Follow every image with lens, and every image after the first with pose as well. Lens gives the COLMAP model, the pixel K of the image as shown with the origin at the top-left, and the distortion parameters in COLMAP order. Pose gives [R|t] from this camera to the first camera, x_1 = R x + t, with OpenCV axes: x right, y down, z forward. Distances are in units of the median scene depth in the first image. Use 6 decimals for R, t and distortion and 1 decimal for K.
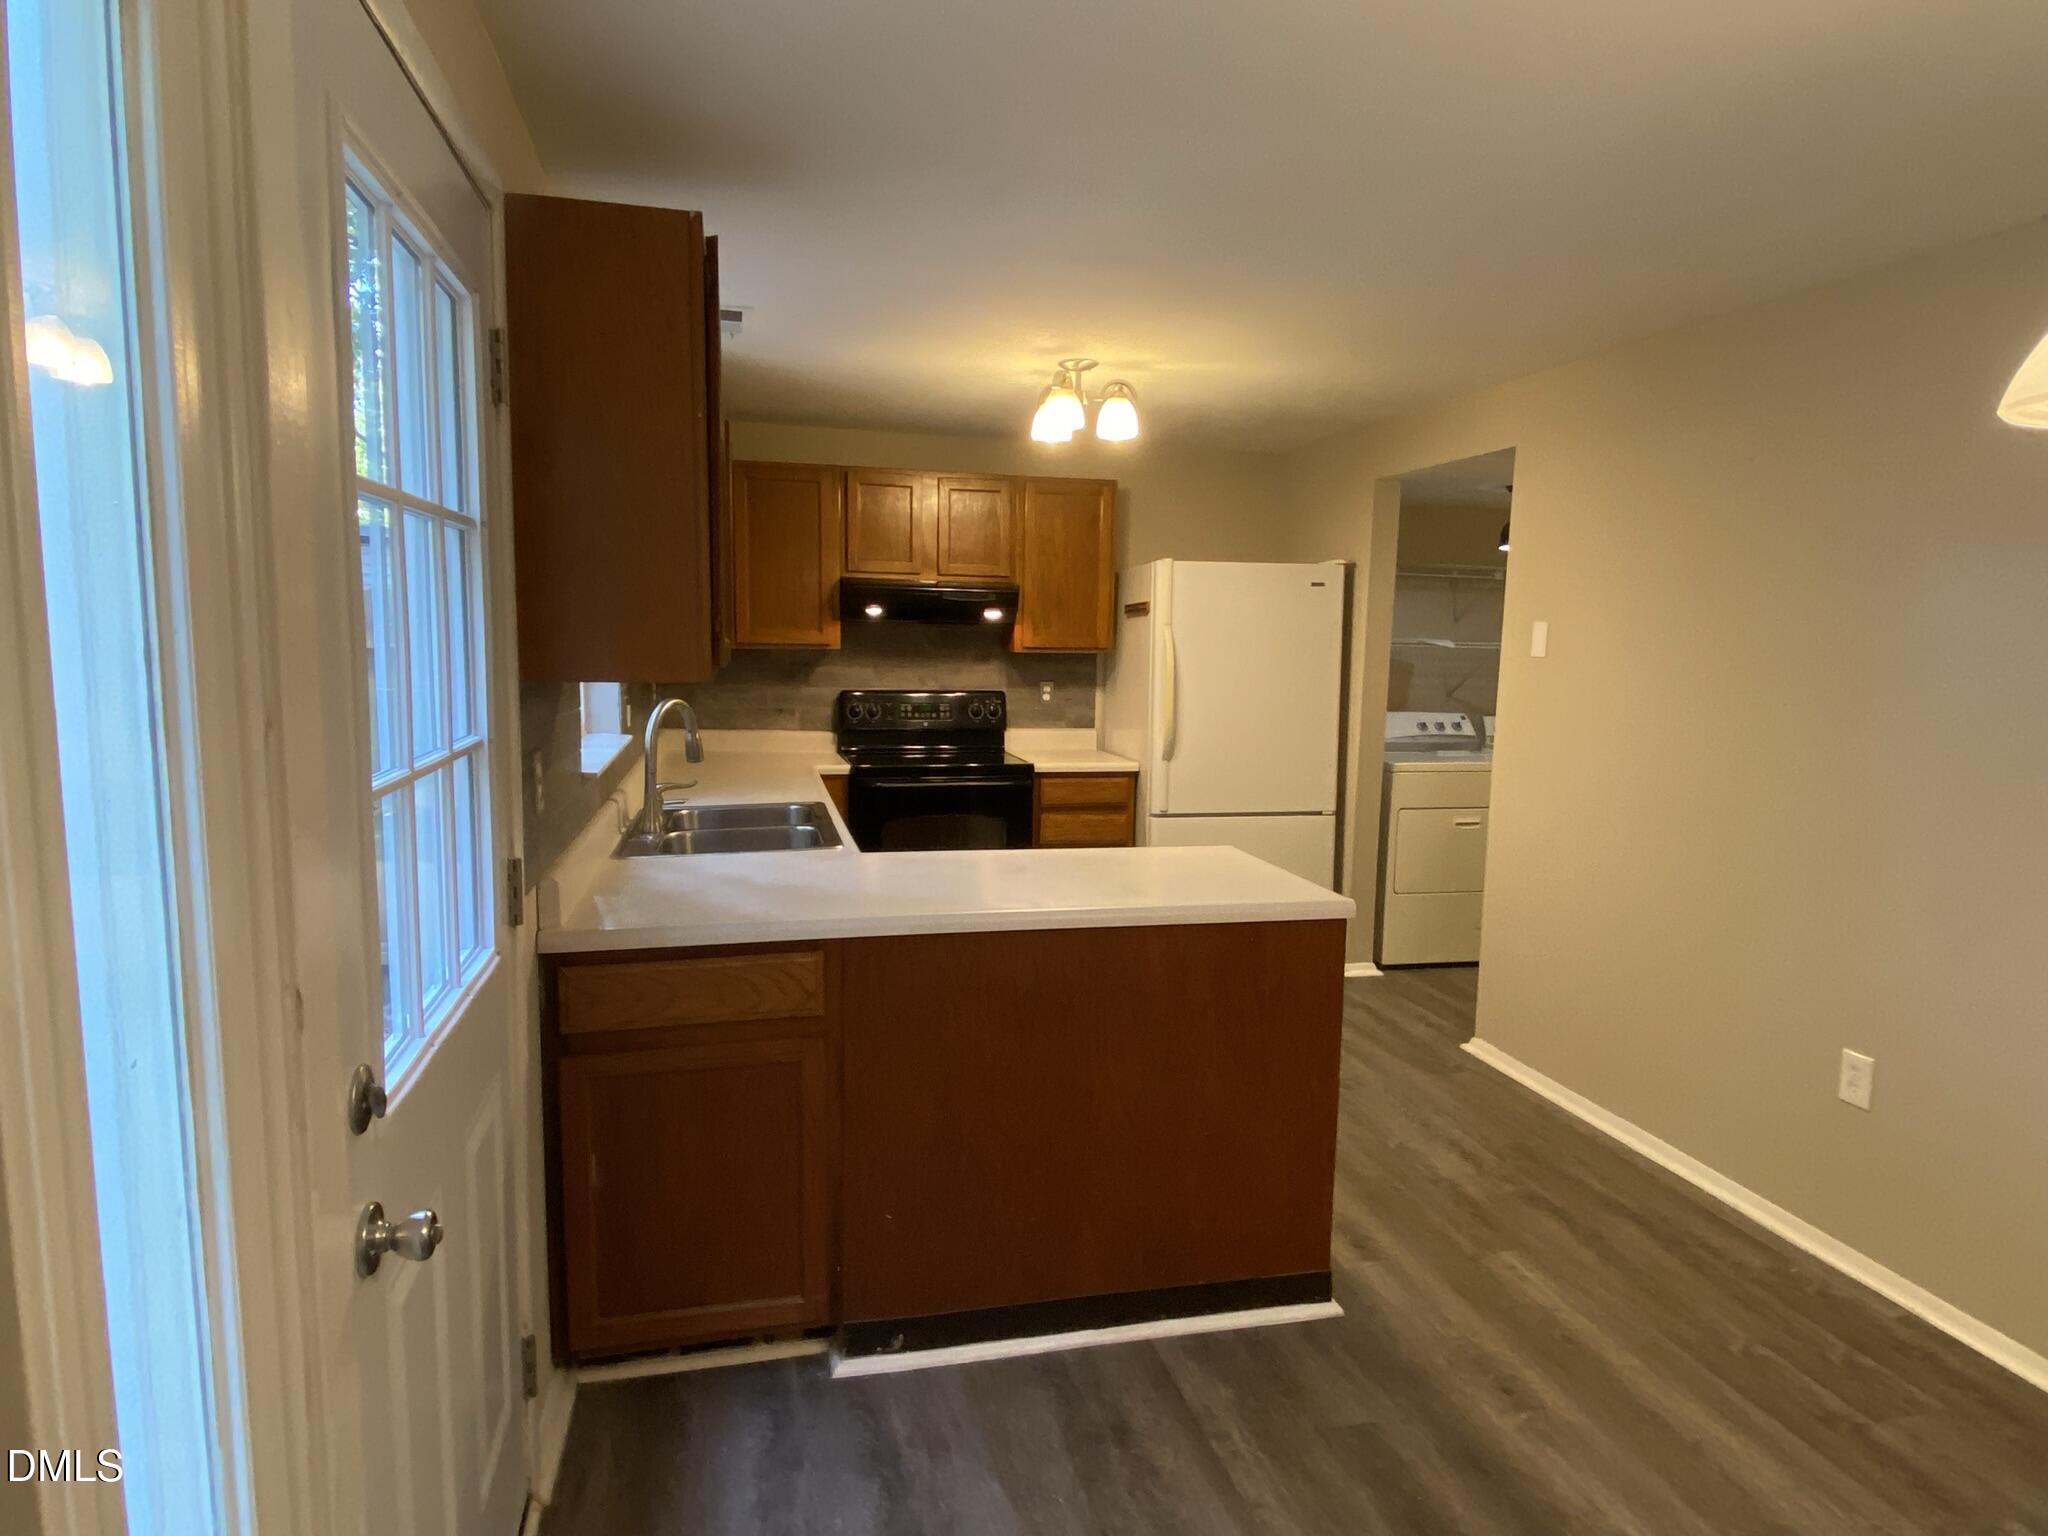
lens RADIAL K [[1172.0, 0, 1010.8], [0, 1172.0, 772.9], [0, 0, 1]] dist [-0.013886, -0.003204]
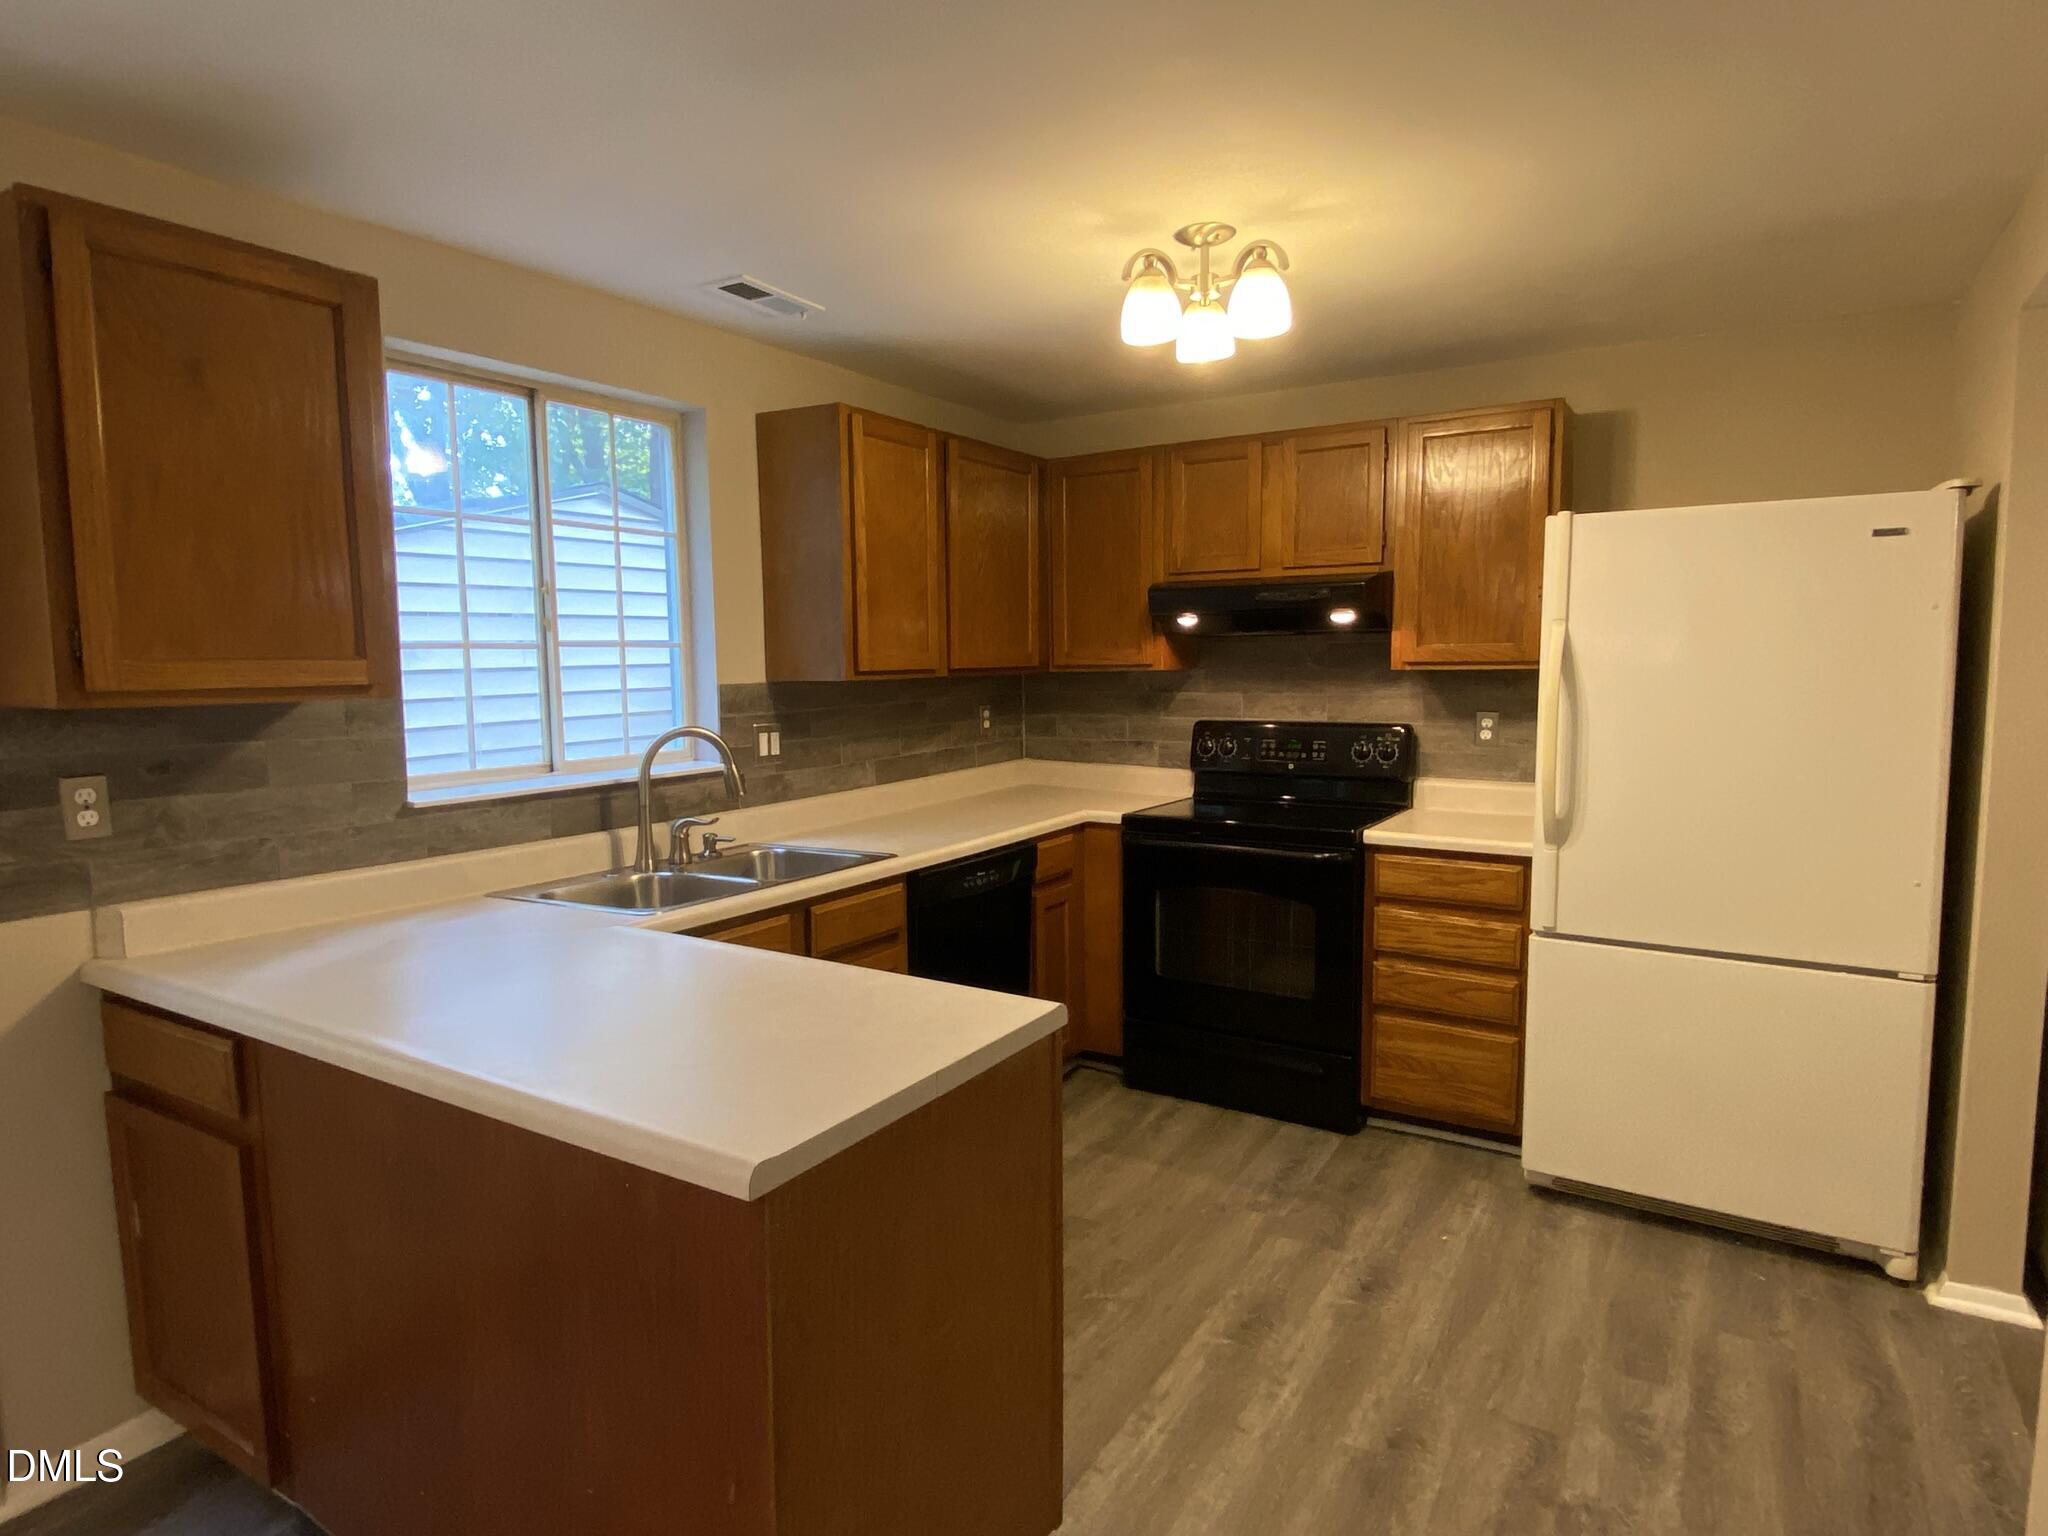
lens RADIAL K [[1172.0, 0, 1019.9], [0, 1172.0, 763.6], [0, 0, 1]] dist [-0.013886, -0.003204]
pose [[0.696155, 0.043041, -0.716601, 0.351412], [-0.061597, 0.998101, 0.000109, -0.033589], [0.715244, 0.044065, 0.697484, 0.356644]]
